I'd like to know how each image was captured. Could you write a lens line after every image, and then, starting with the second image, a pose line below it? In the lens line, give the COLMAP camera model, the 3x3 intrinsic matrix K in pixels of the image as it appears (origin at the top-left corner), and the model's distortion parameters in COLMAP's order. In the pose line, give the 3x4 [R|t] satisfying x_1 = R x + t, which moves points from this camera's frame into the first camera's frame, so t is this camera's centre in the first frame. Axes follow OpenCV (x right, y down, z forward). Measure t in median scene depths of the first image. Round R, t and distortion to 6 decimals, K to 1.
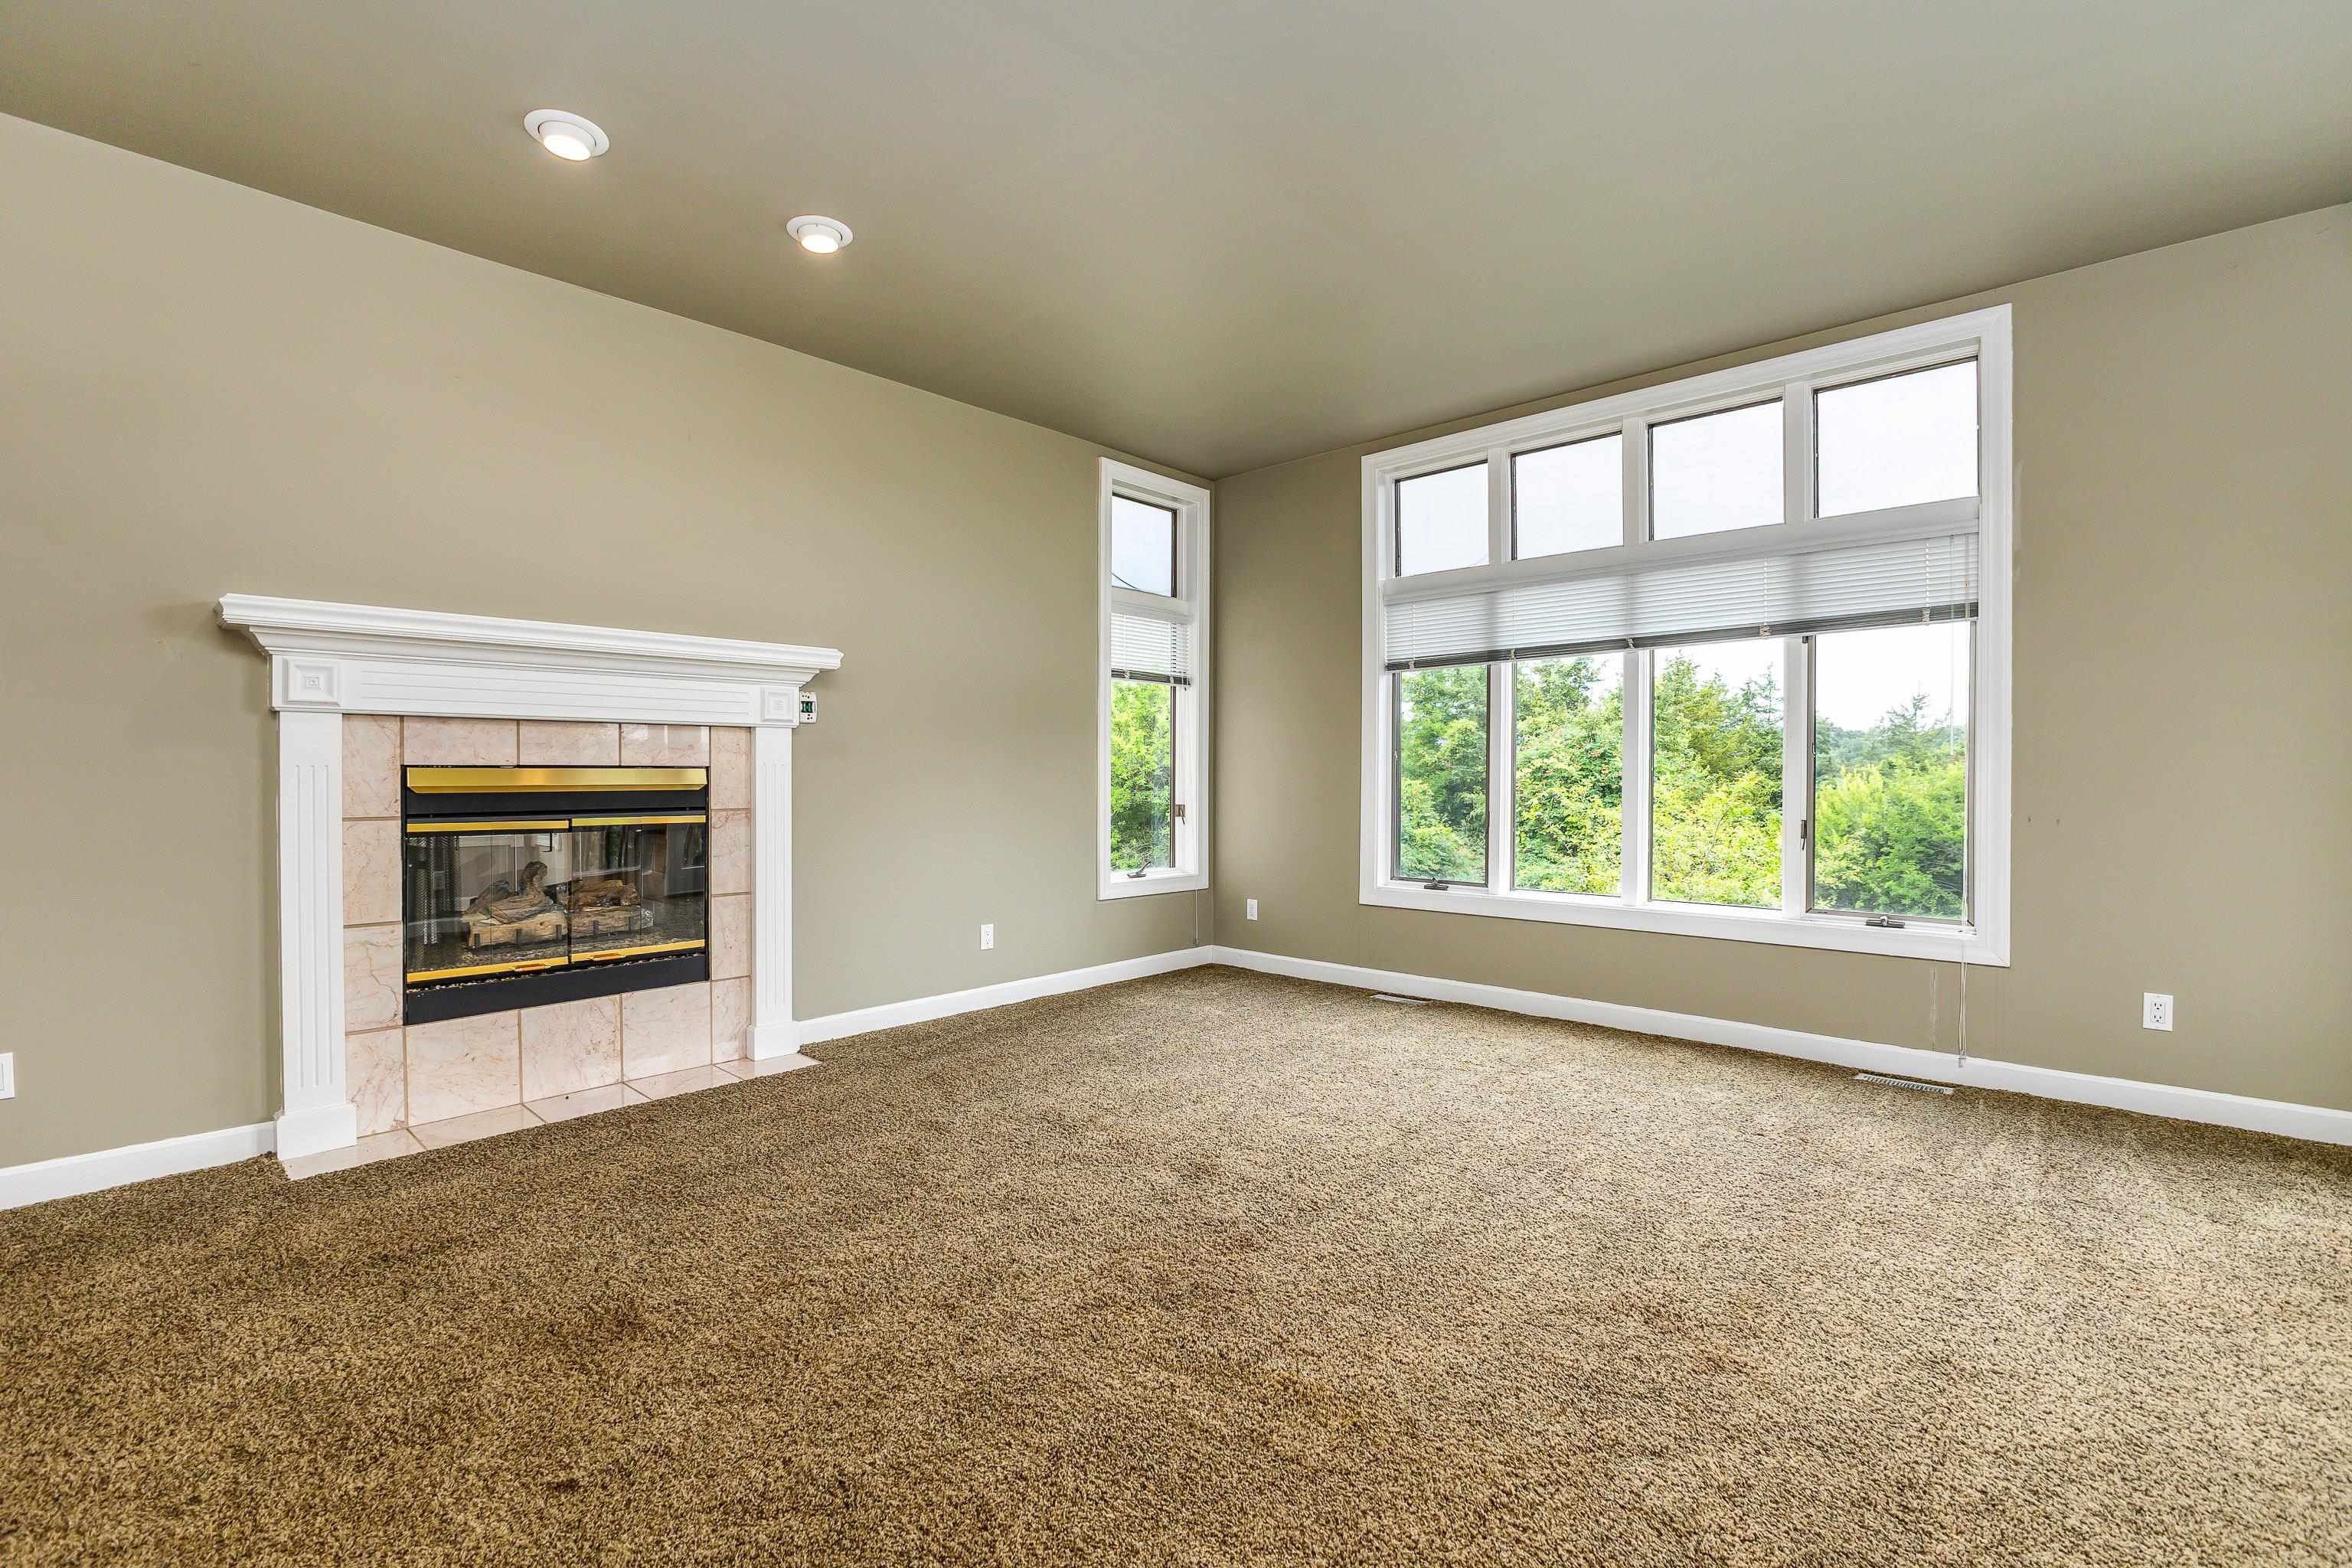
lens RADIAL K [[1037.1, 0, 1152.9], [0, 1037.1, 784.0], [0, 0, 1]] dist [-0.012940, 0.000225]
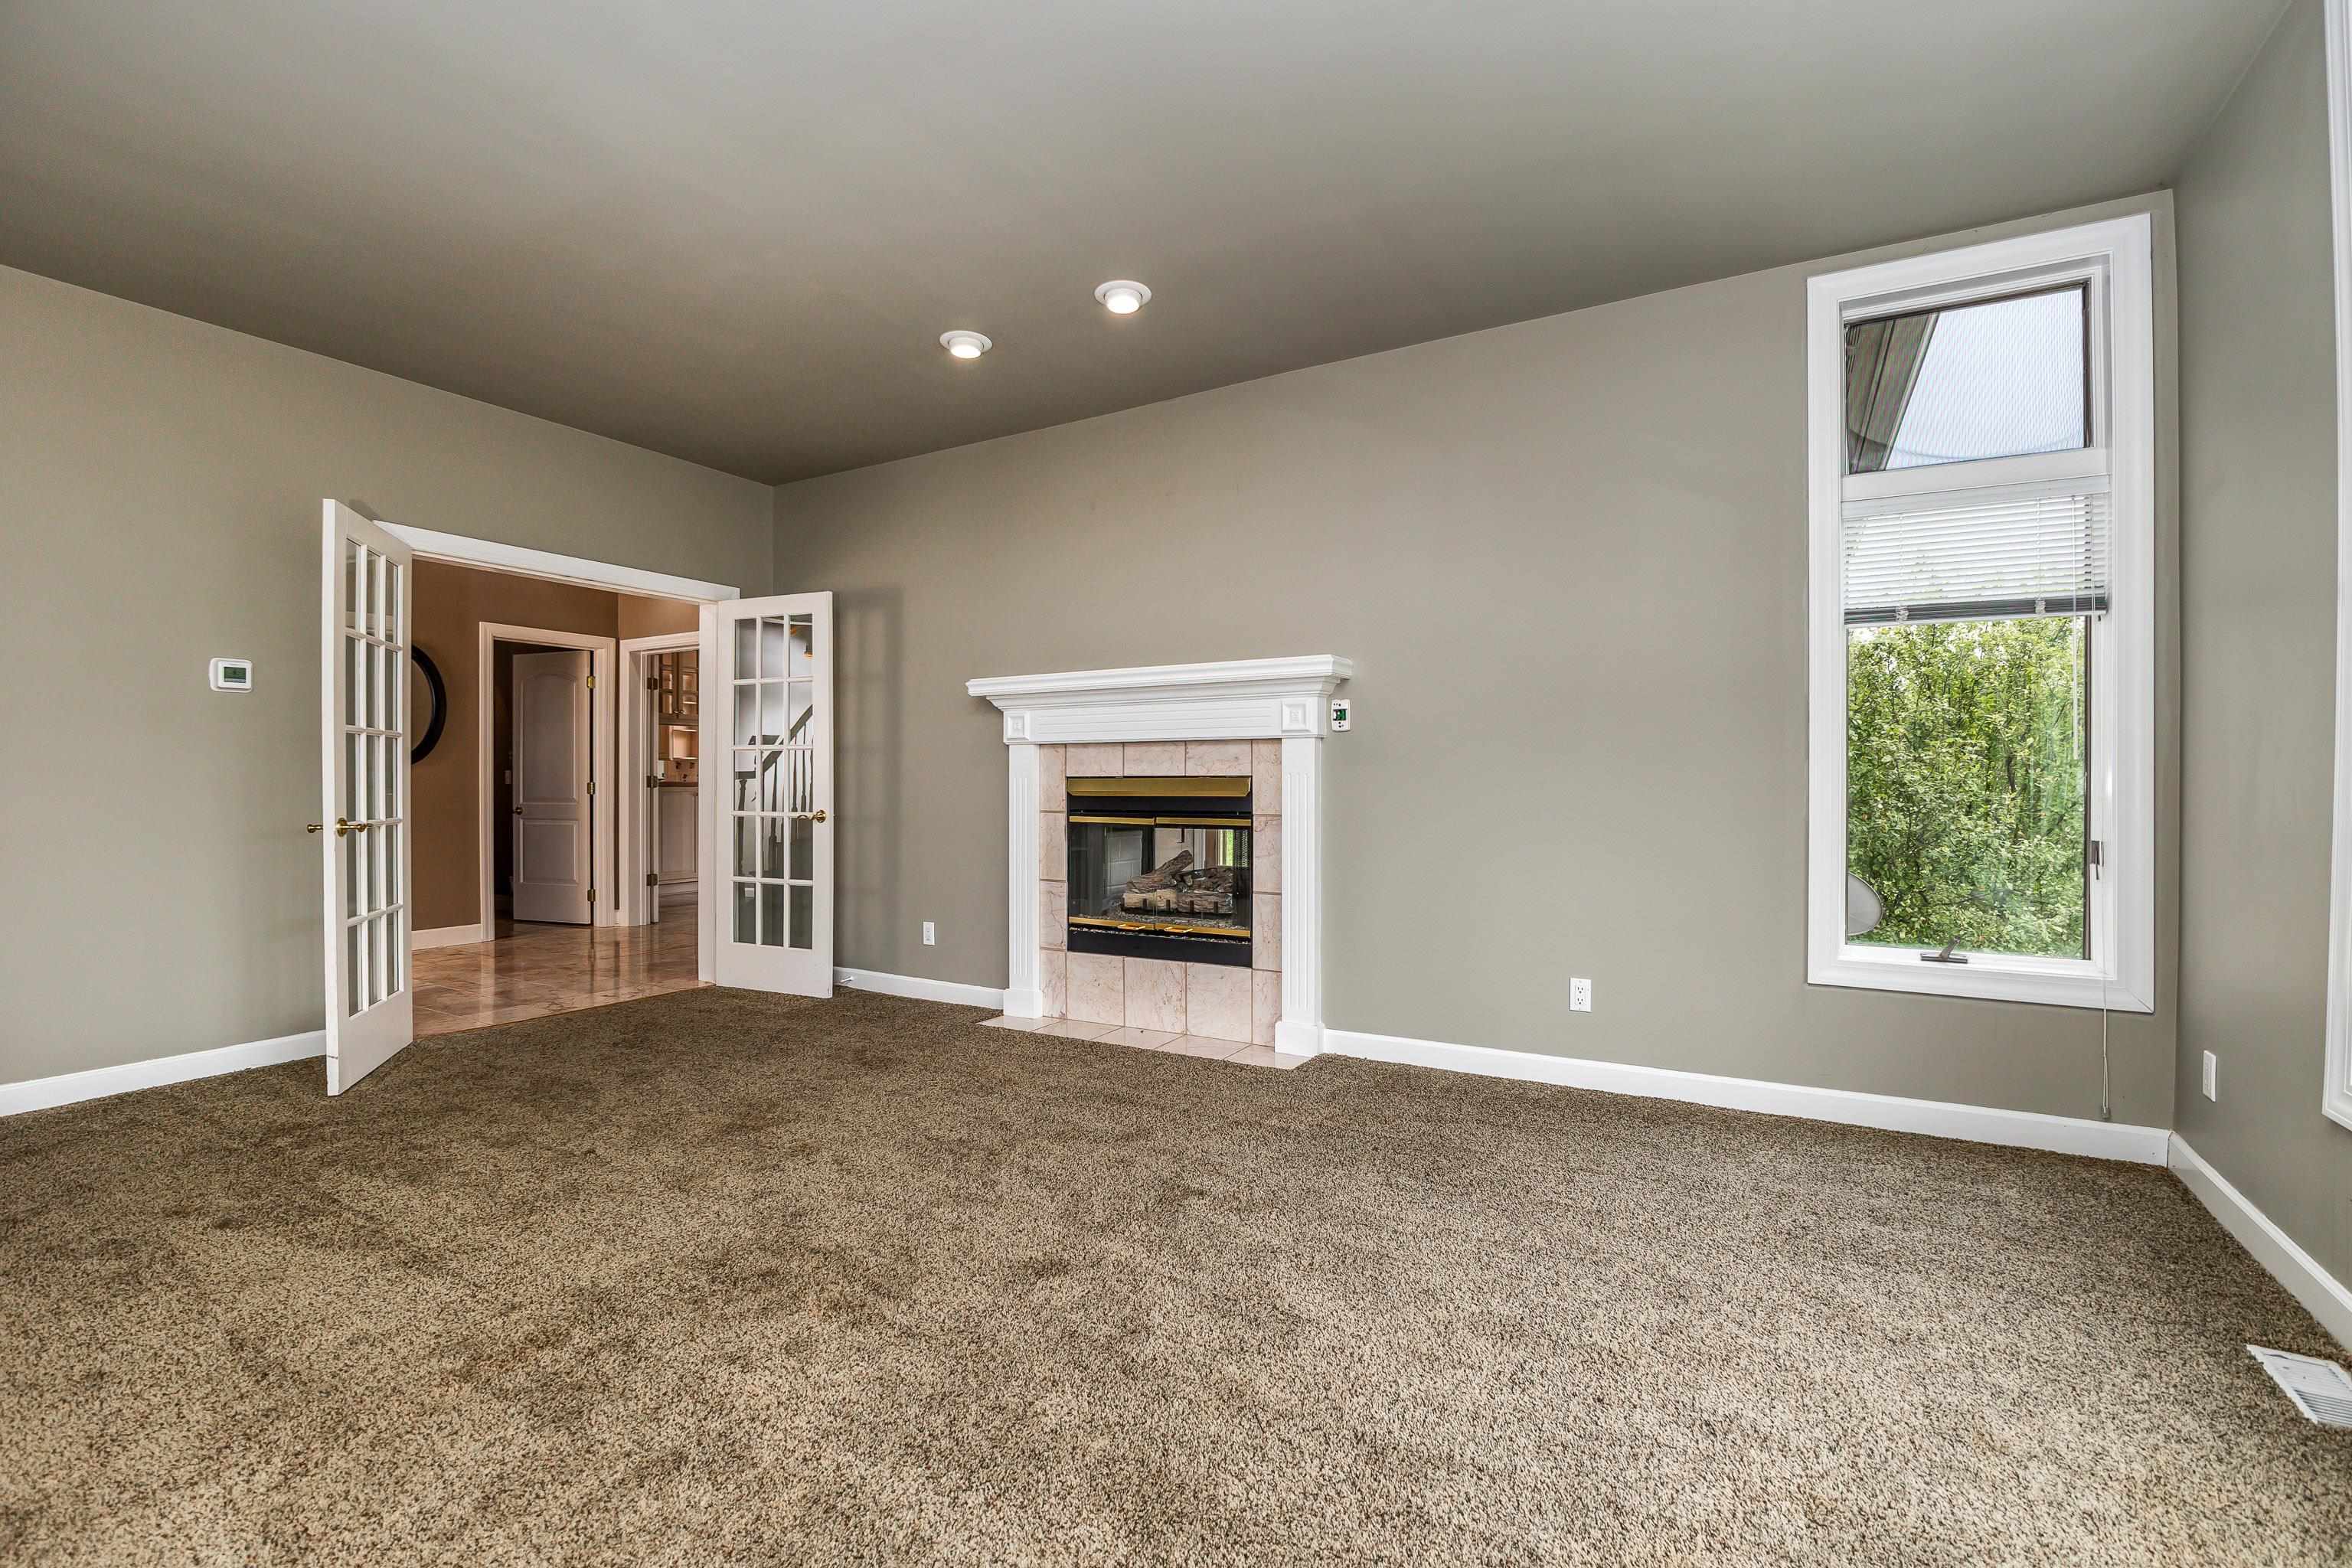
lens RADIAL K [[1037.1, 0, 1195.8], [0, 1037.1, 780.2], [0, 0, 1]] dist [-0.012940, 0.000225]
pose [[0.240175, -0.000486, -0.970729, 0.630604], [-0.007538, 0.999969, -0.002366, -0.009152], [0.970700, 0.007885, 0.240164, 0.660167]]
